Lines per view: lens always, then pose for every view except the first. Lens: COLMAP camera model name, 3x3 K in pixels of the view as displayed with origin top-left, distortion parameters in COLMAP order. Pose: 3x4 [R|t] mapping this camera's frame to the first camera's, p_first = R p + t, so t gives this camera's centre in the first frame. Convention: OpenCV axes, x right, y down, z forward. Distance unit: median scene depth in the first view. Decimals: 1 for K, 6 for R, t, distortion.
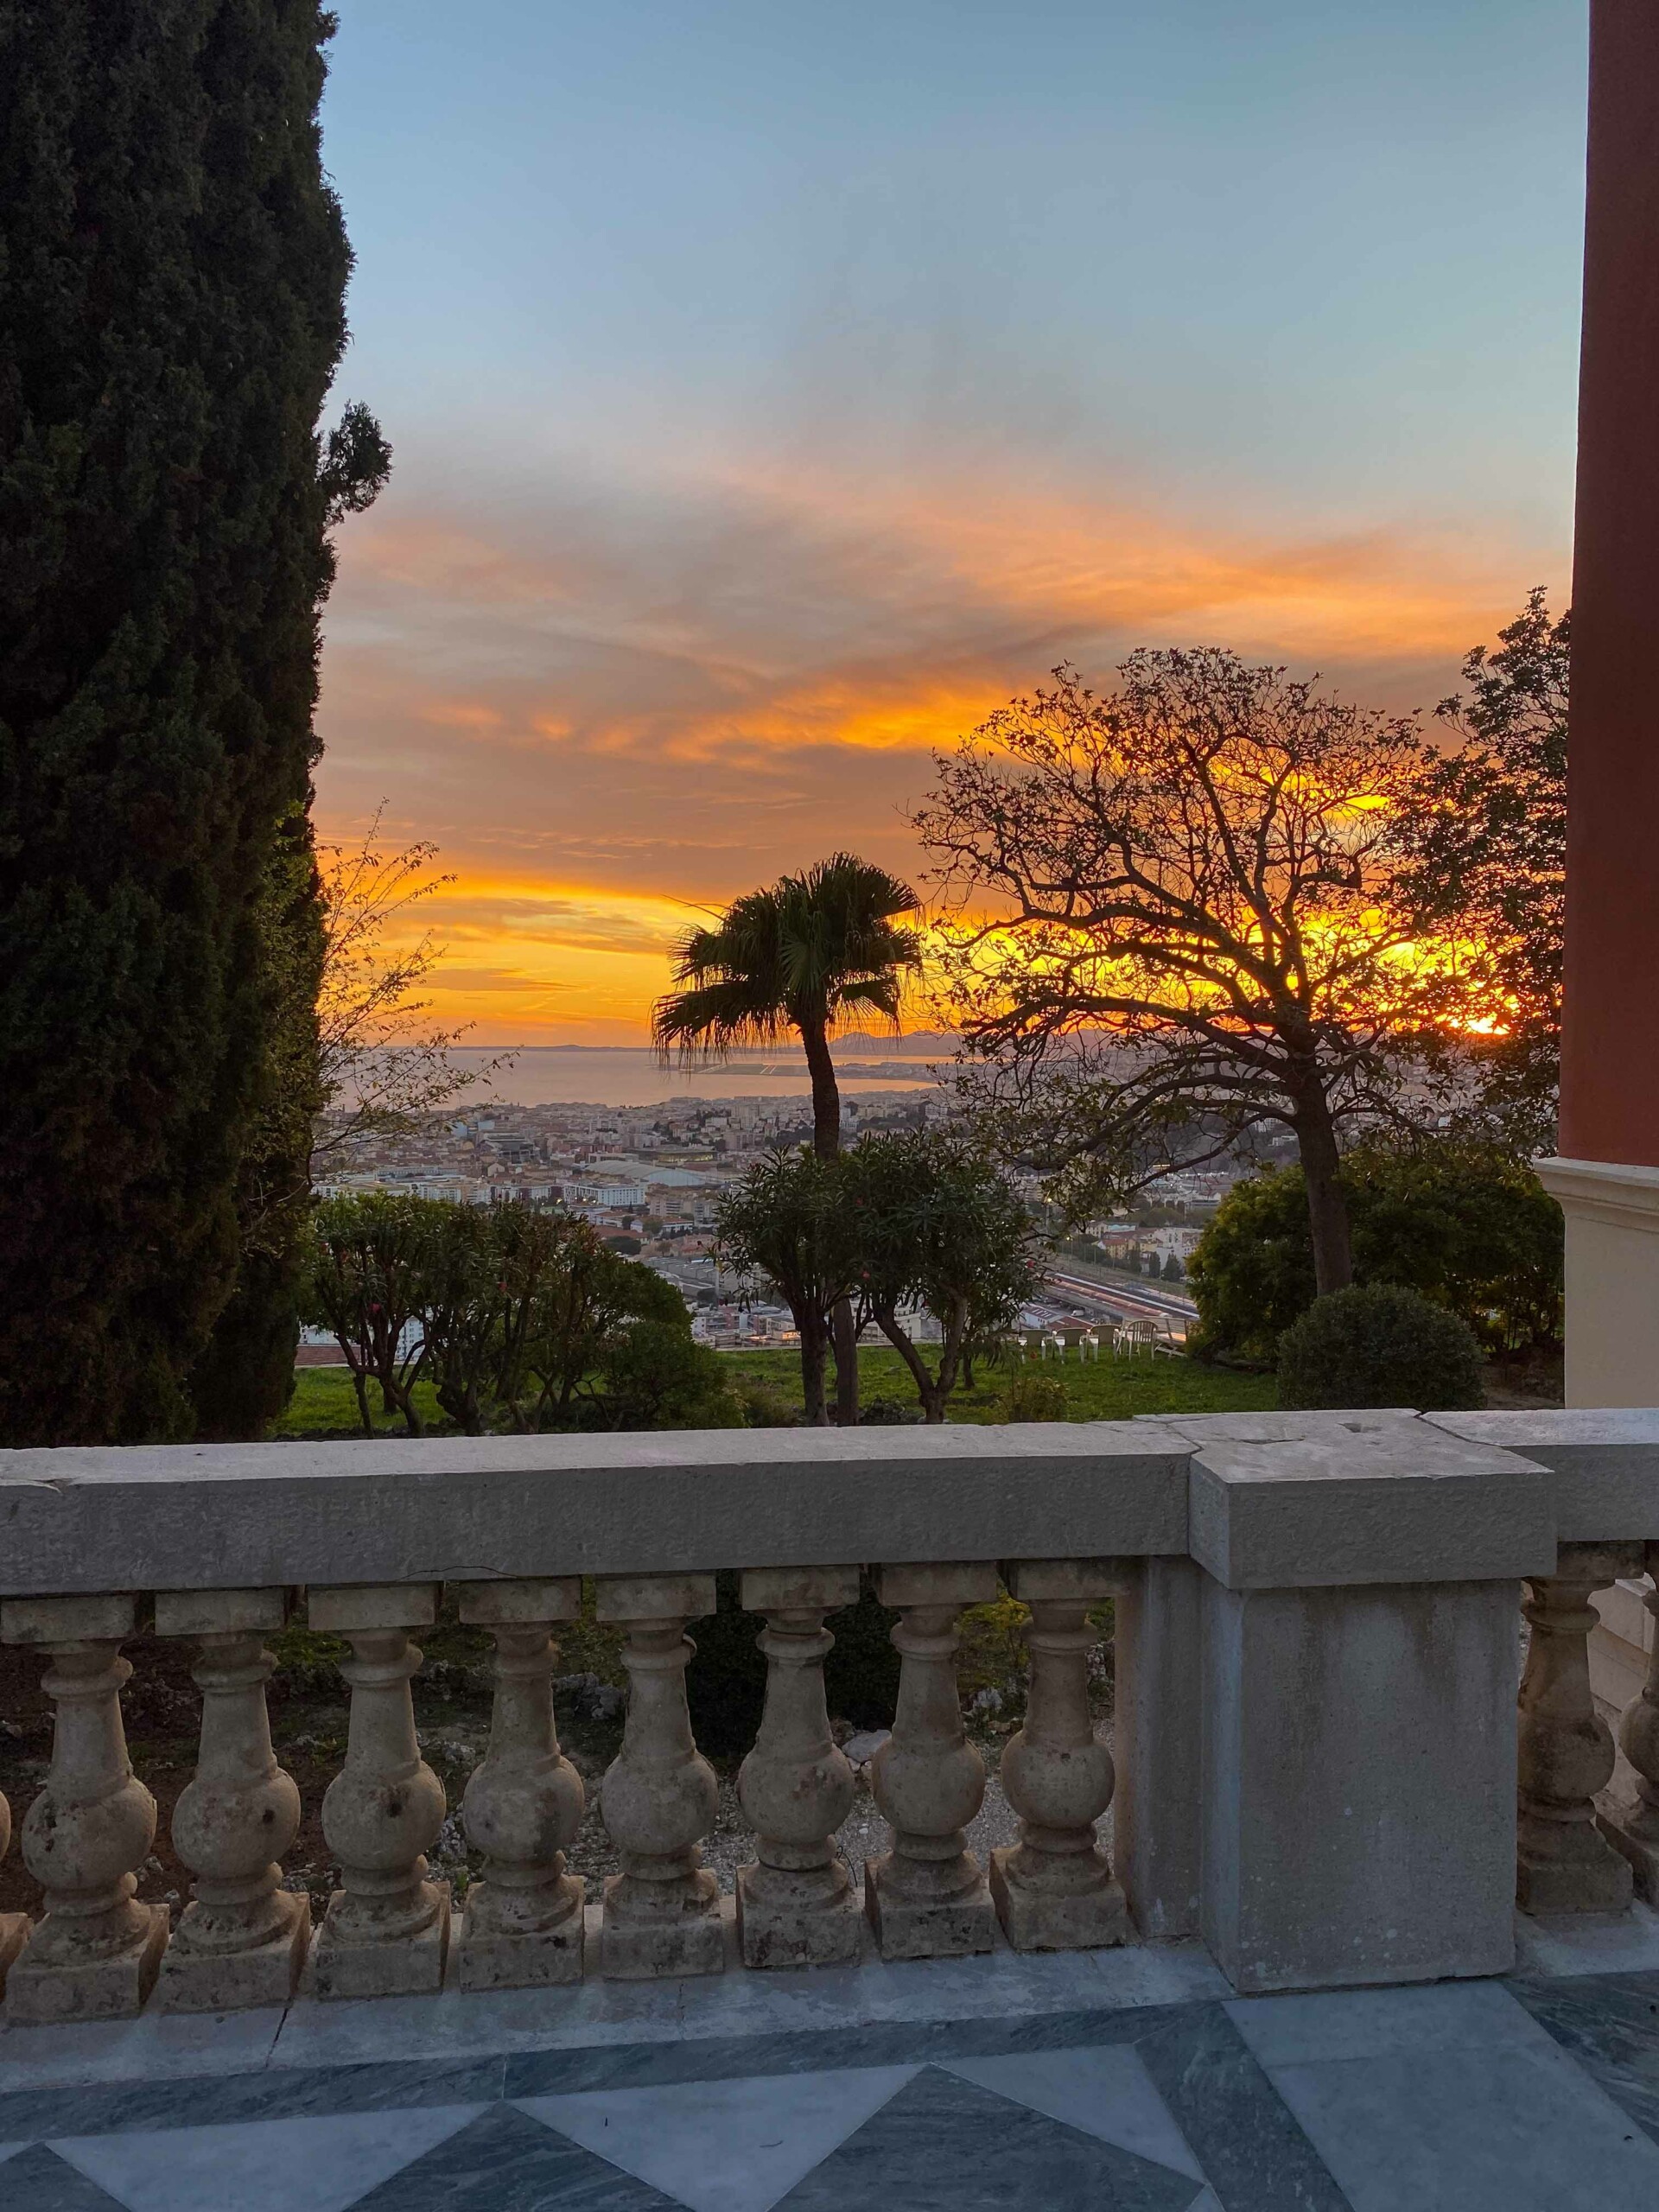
lens RADIAL K [[1662.5, 0, 829.5], [0, 1662.5, 1106.0], [0, 0, 1]] dist [0.003585, -0.003700]
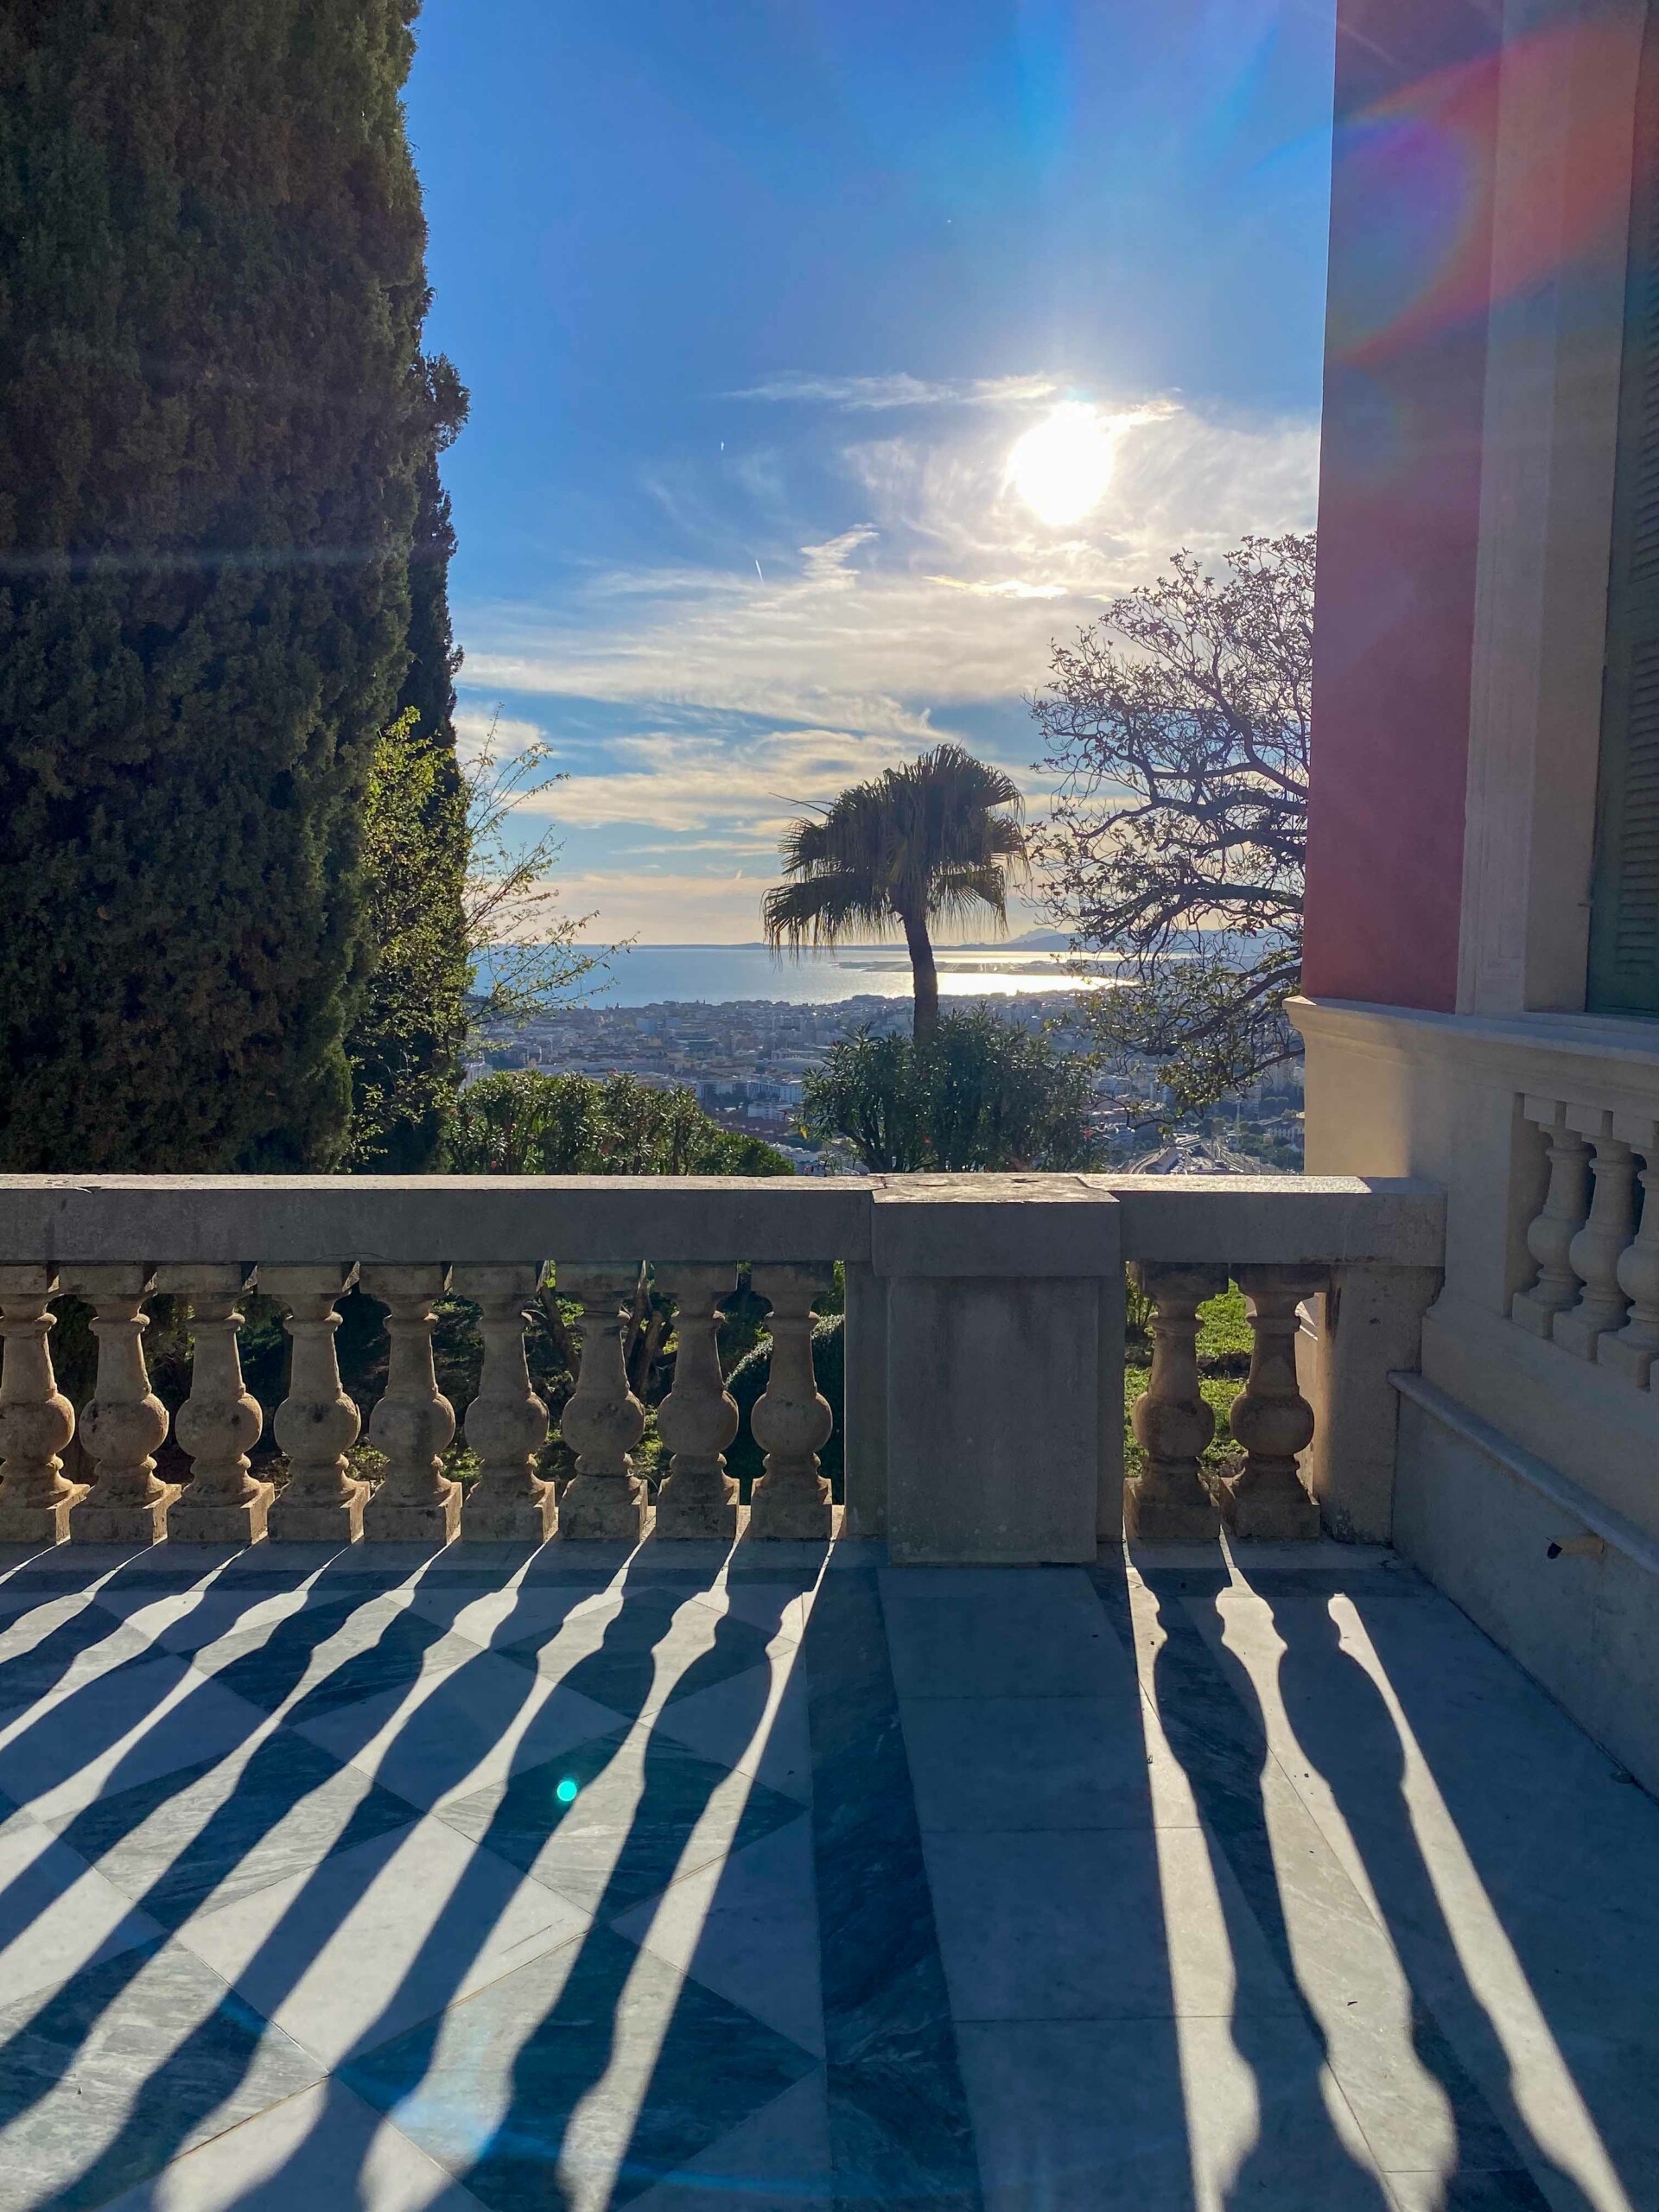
lens RADIAL K [[1702.7, 0, 829.5], [0, 1702.7, 1106.0], [0, 0, 1]] dist [0.005409, -0.001876]
pose [[0.992221, 0.008073, -0.124229, 0.149395], [-0.000953, 0.998359, 0.057266, 0.025528], [0.124488, -0.056702, 0.990600, -0.167222]]
